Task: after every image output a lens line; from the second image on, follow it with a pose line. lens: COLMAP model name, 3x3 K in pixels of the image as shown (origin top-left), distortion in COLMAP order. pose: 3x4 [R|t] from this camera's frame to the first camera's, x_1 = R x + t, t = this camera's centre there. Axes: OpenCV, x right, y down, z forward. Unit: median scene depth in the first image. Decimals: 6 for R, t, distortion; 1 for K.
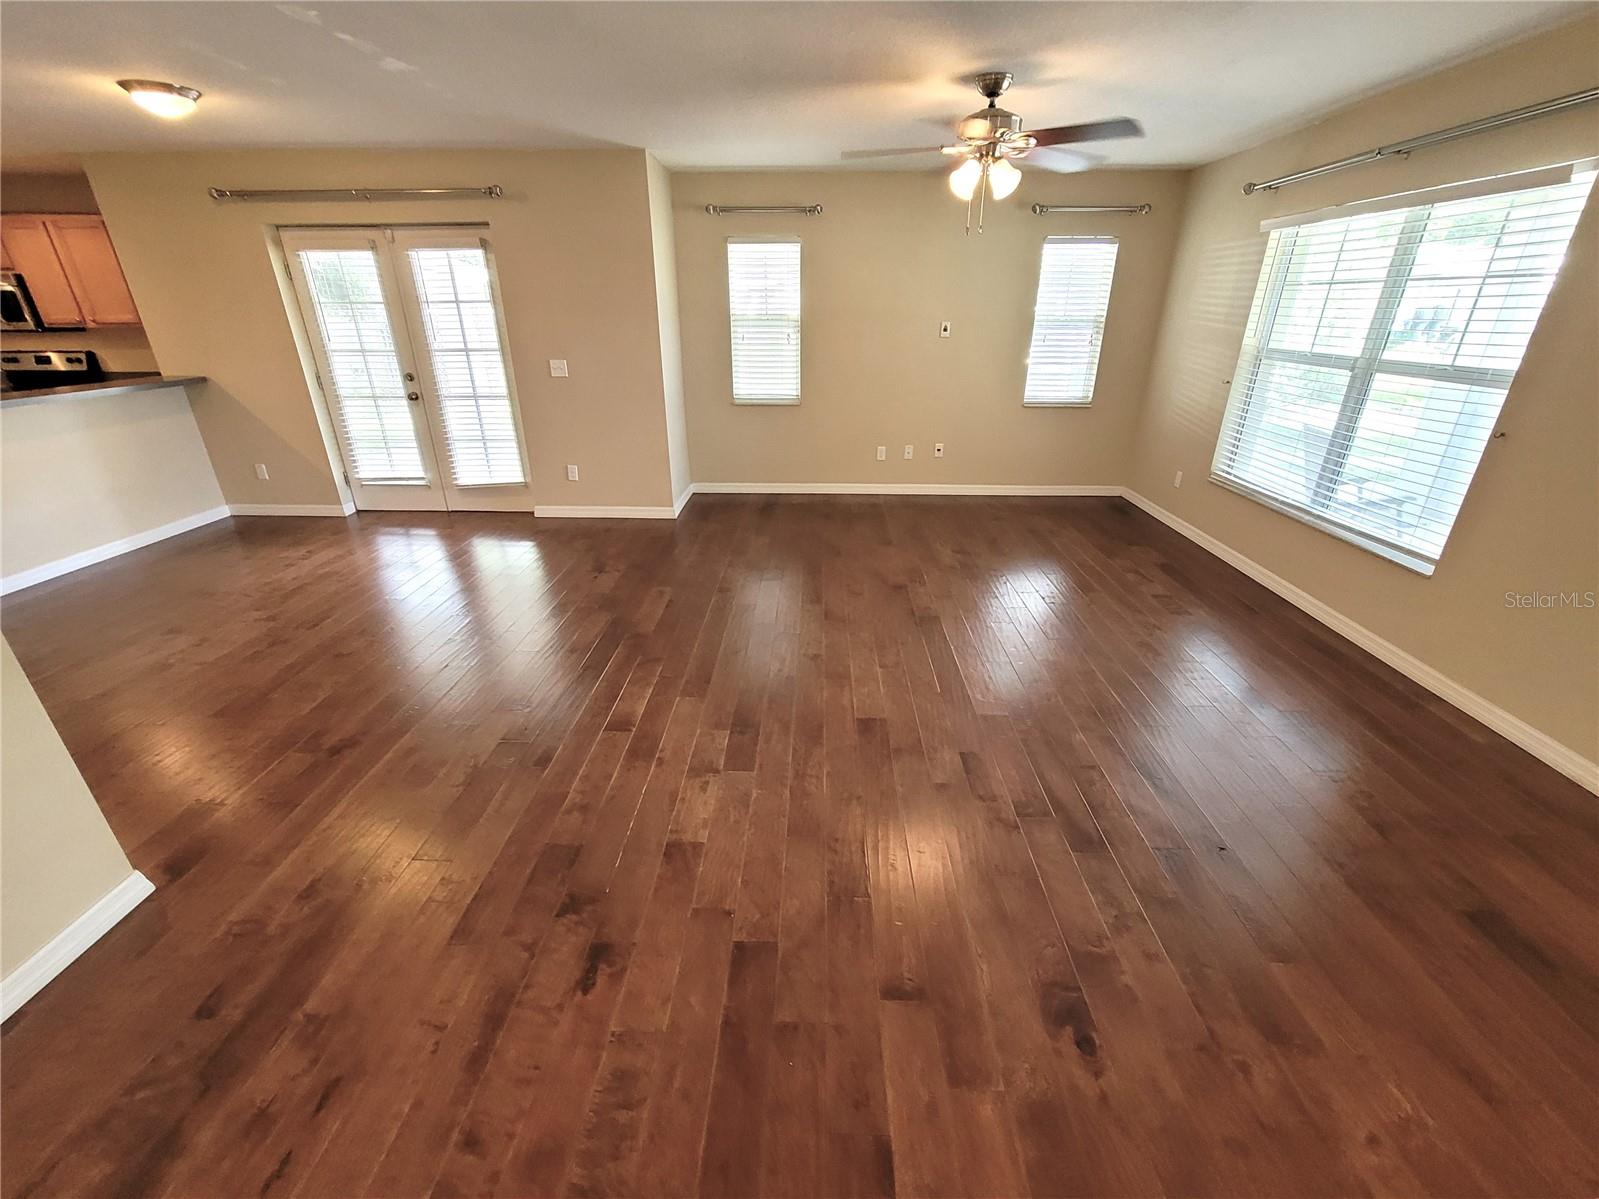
lens RADIAL K [[667.1, 0, 800.9], [0, 667.1, 602.9], [0, 0, 1]] dist [0.001108, 0.000782]
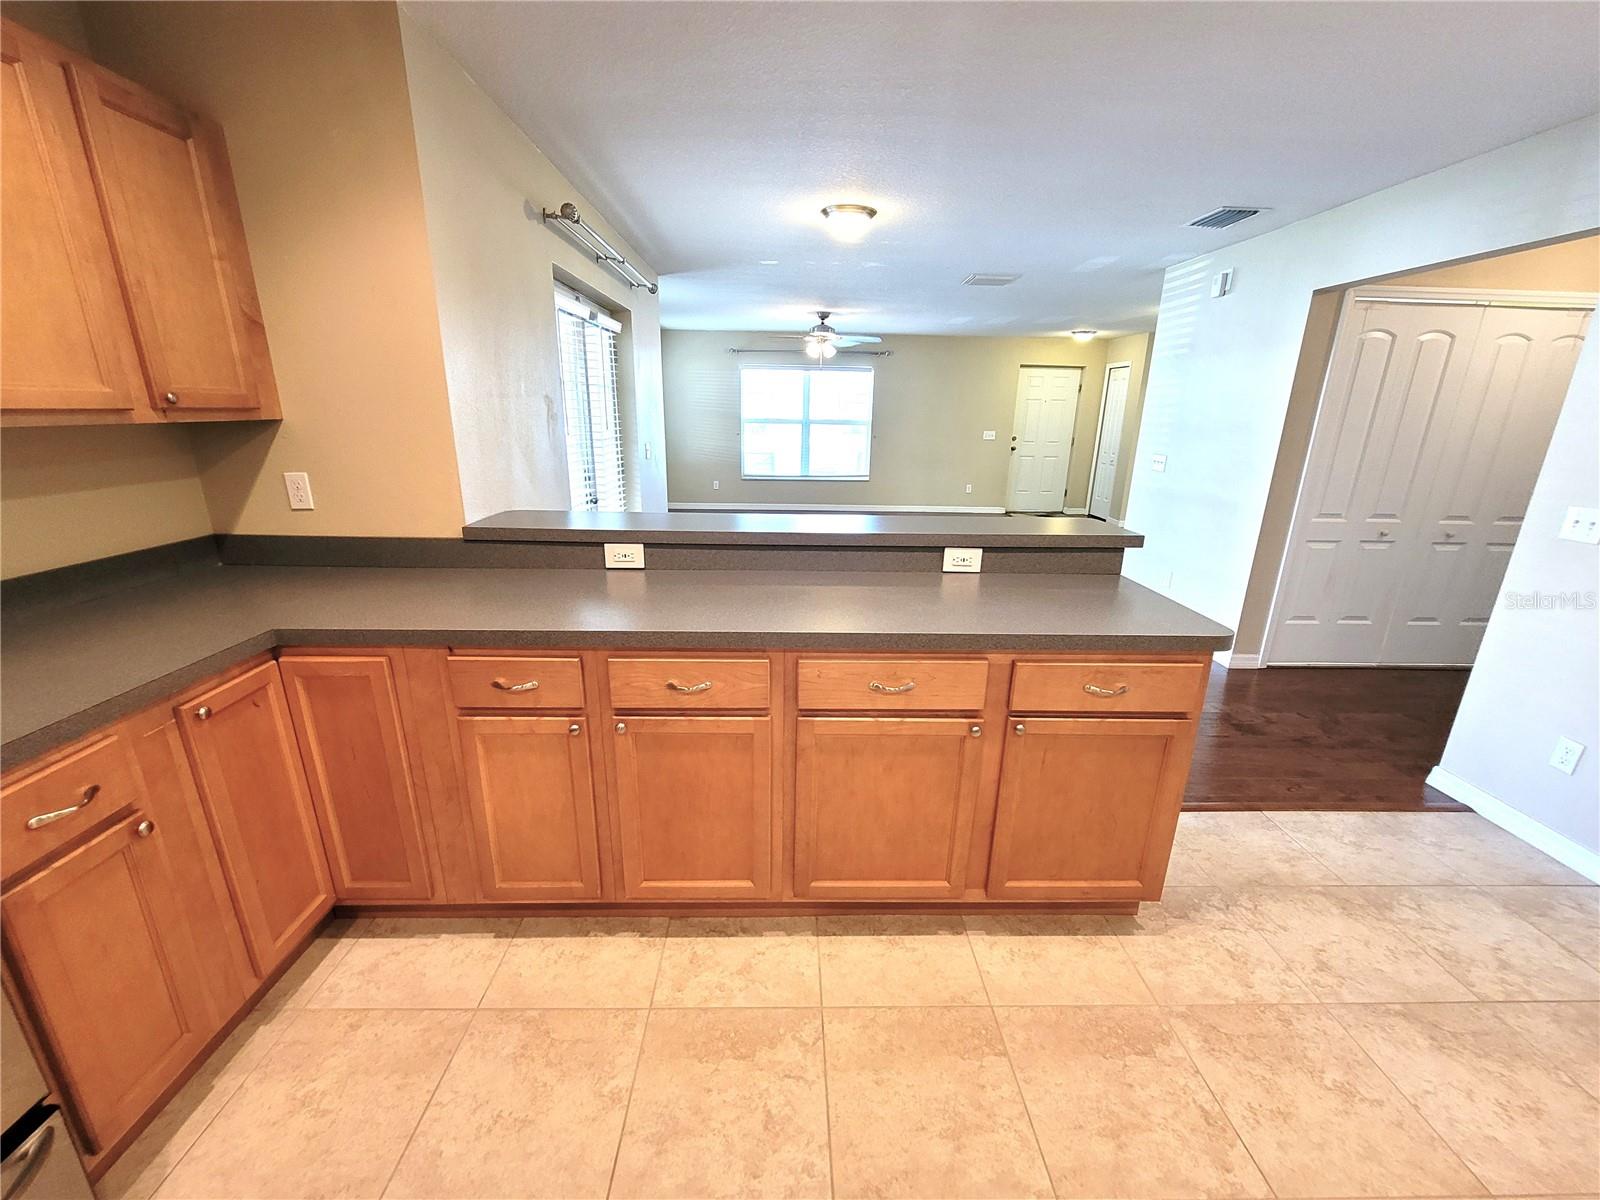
lens RADIAL K [[649.0, 0, 802.3], [0, 649.0, 606.4], [0, 0, 1]] dist [-0.000924, 0.000981]
pose [[-0.053150, -0.291495, 0.955095, -1.458325], [0.387597, 0.875437, 0.288753, -0.345285], [-0.920295, 0.385539, 0.066453, 0.826704]]
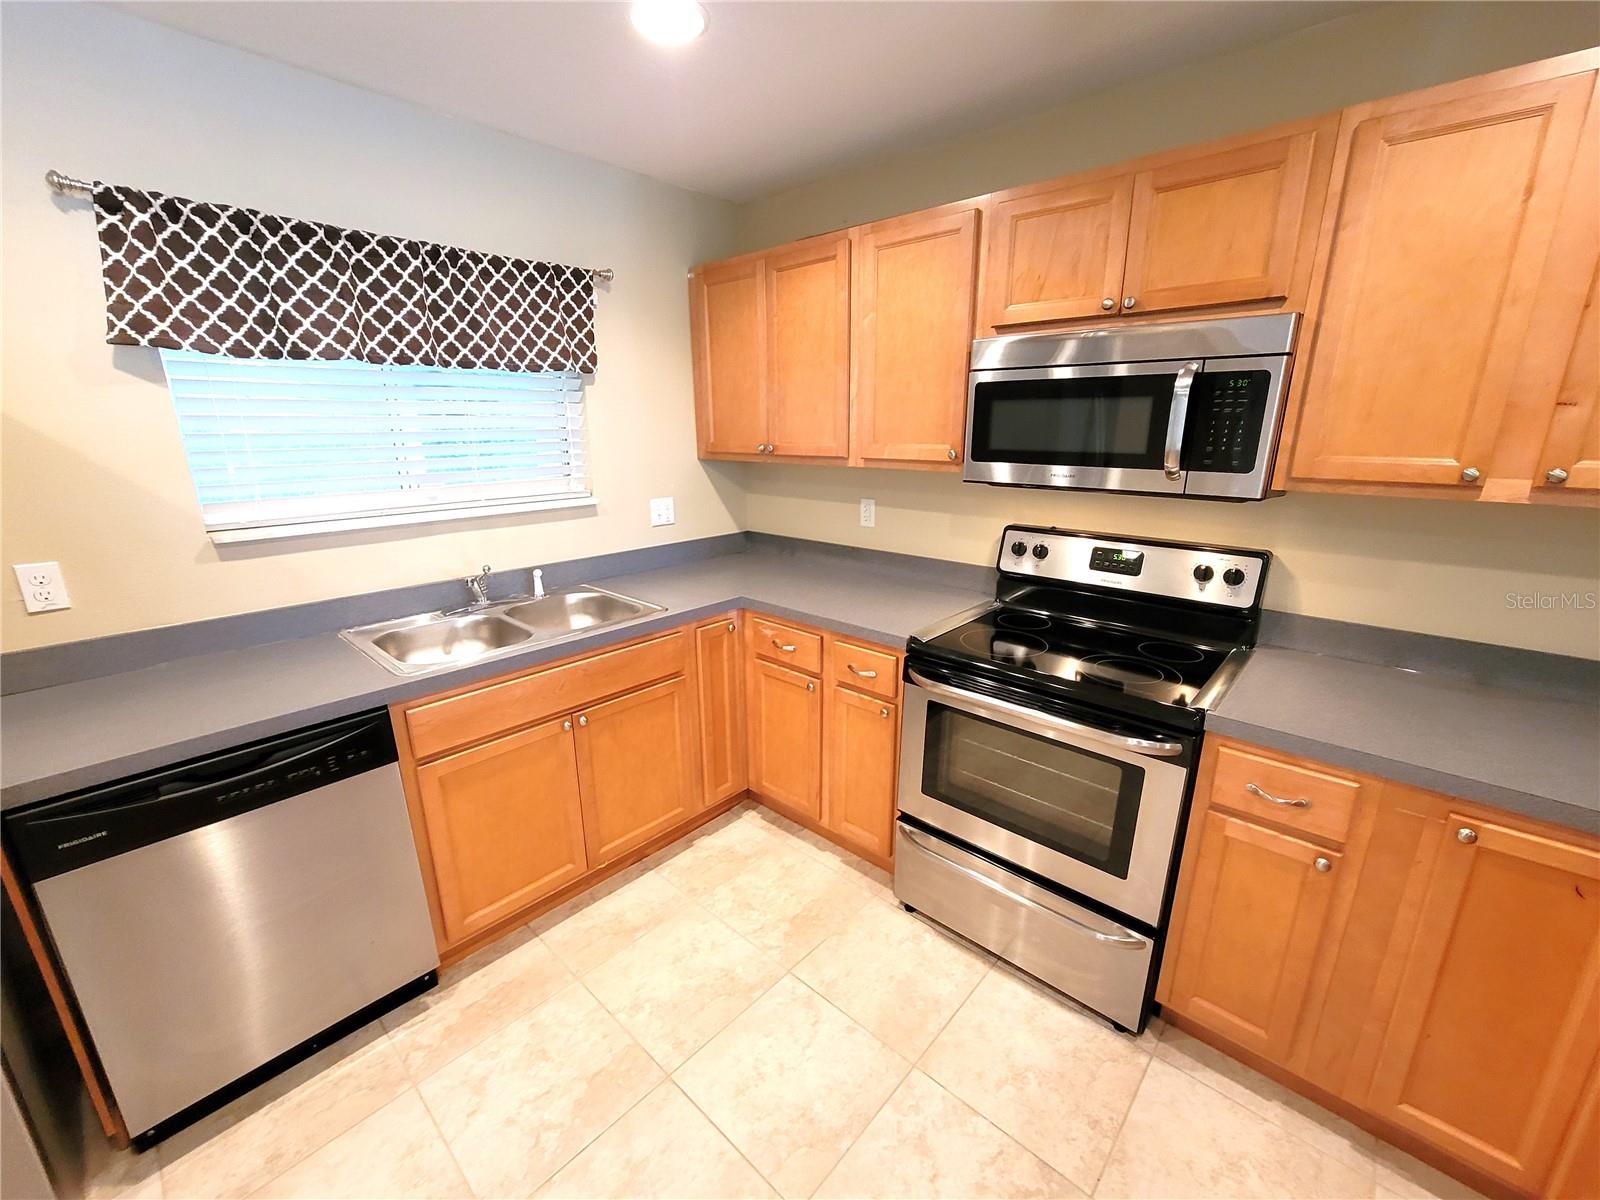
lens RADIAL K [[649.0, 0, 802.3], [0, 649.0, 606.4], [0, 0, 1]] dist [-0.000924, 0.000981]
pose [[0.761666, 0.179677, -0.622560, -1.246190], [-0.264428, 0.963332, -0.045486, -0.330414], [0.591559, 0.199267, 0.781249, 0.746340]]
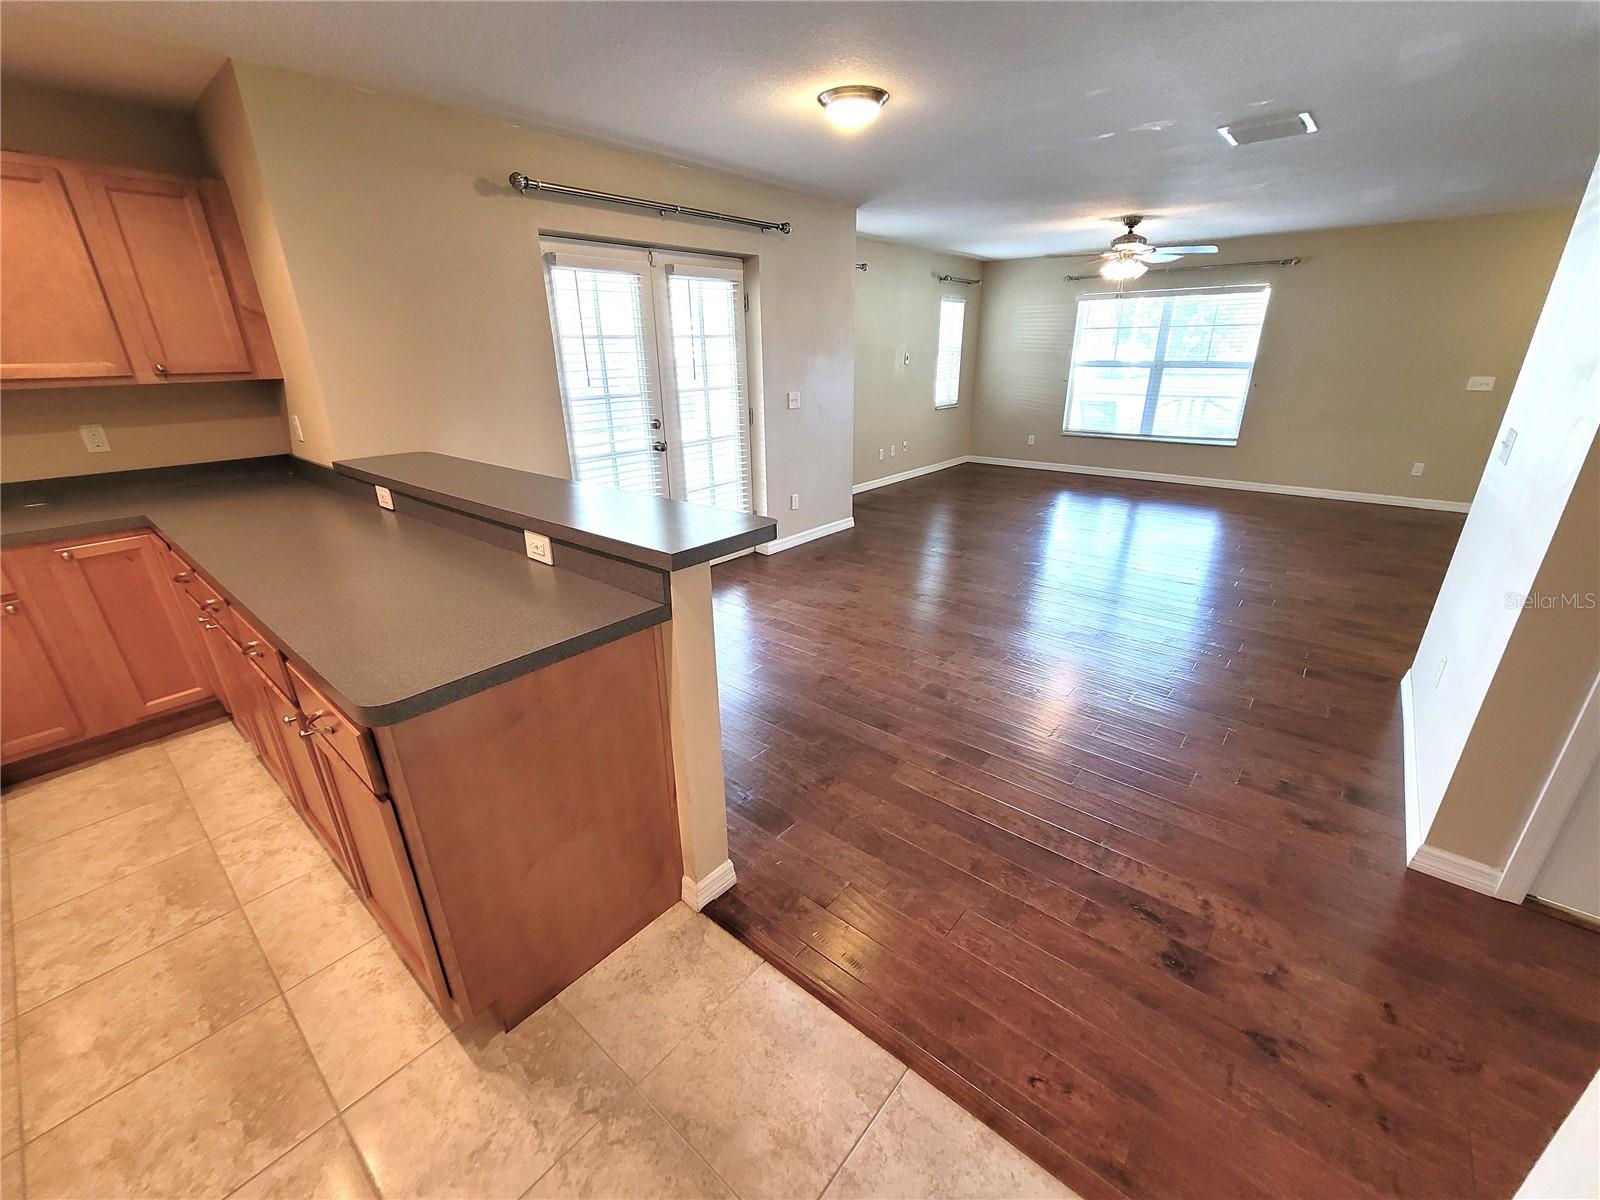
lens RADIAL K [[649.0, 0, 802.3], [0, 649.0, 606.4], [0, 0, 1]] dist [-0.000924, 0.000981]
pose [[0.618572, -0.296552, 0.727616, -1.217279], [0.329279, 0.938639, 0.102626, -0.158167], [-0.713403, 0.176107, 0.678265, 0.384675]]
